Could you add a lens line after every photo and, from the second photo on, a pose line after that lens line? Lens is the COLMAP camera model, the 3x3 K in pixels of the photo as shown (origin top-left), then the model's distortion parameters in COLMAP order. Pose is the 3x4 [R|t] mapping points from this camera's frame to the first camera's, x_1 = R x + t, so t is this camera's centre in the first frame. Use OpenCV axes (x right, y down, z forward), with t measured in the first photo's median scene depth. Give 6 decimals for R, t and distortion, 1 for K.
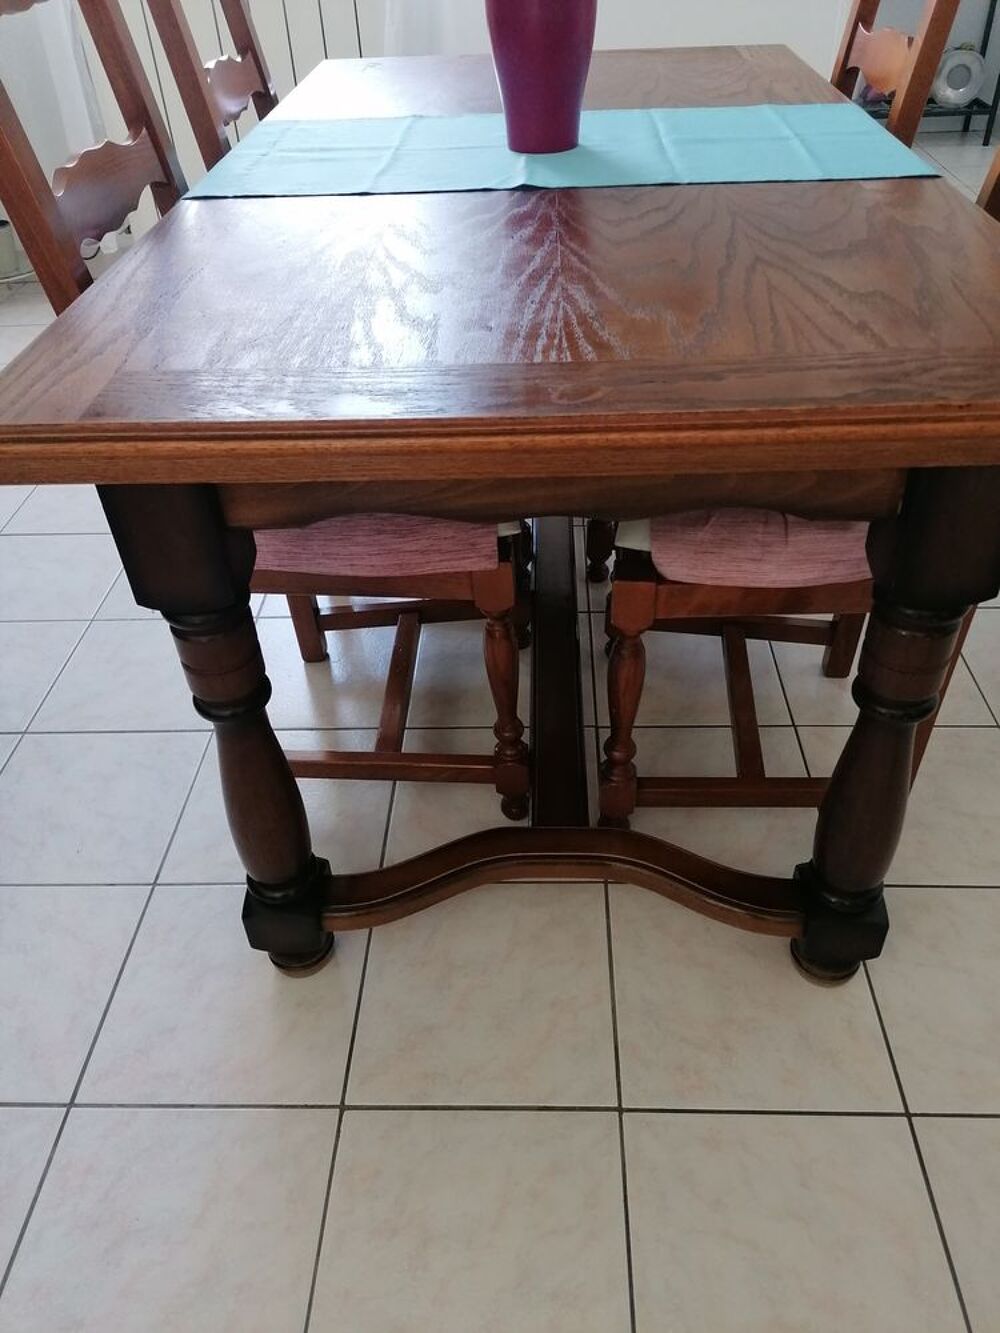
lens RADIAL K [[993.9, 0, 500.0], [0, 993.9, 666.5], [0, 0, 1]] dist [0.088098, -0.118682]
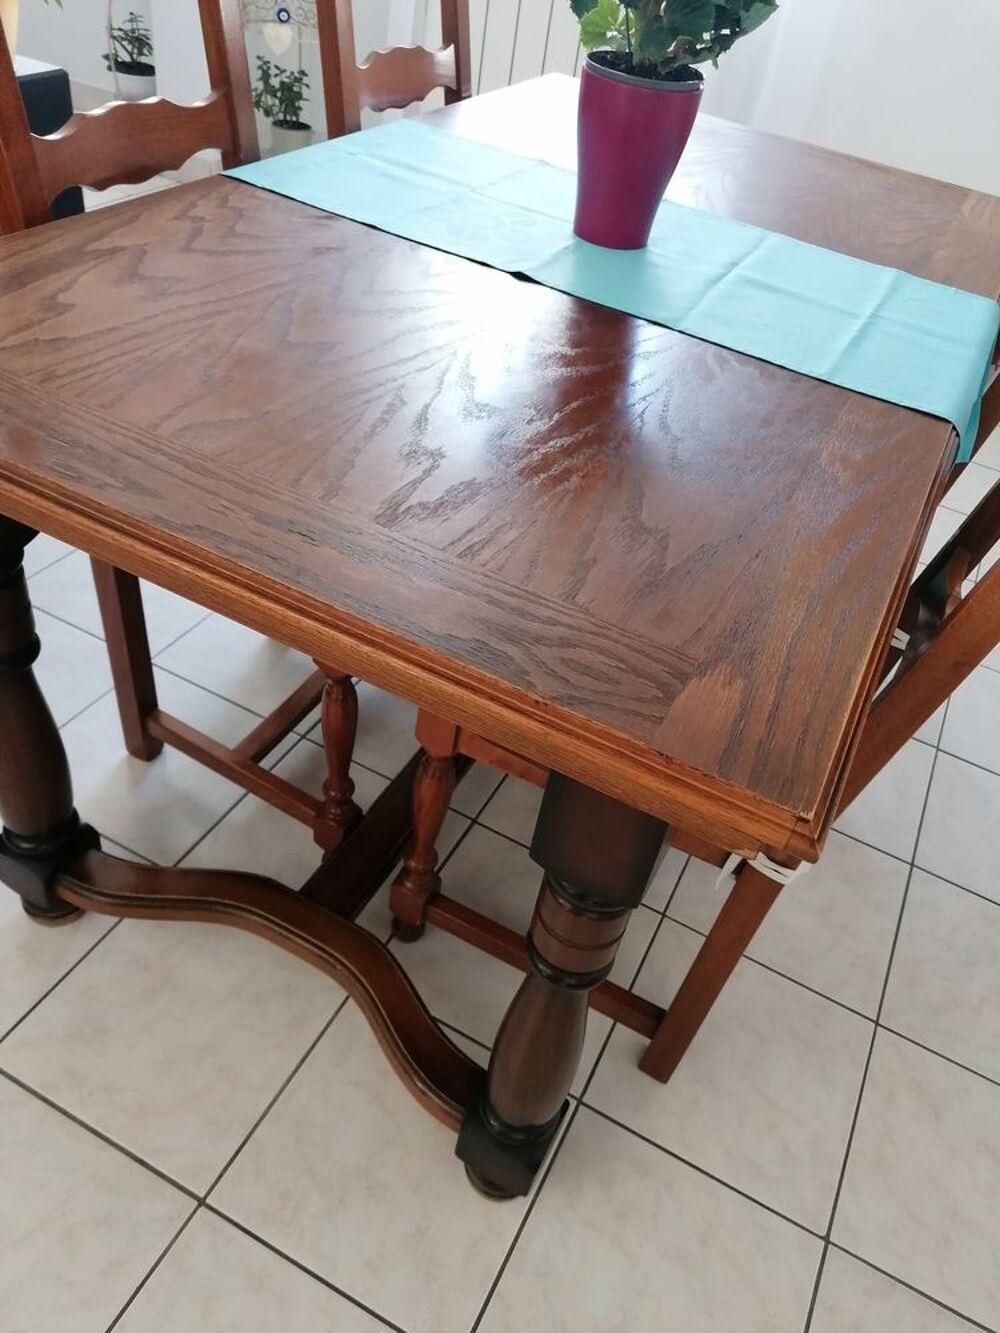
lens RADIAL K [[993.9, 0, 500.0], [0, 993.9, 666.5], [0, 0, 1]] dist [0.088098, -0.118682]
pose [[0.889889, 0.406038, -0.207922, 0.364529], [-0.403891, 0.913173, 0.054655, -0.196077], [0.212061, 0.035341, 0.976617, 0.095874]]
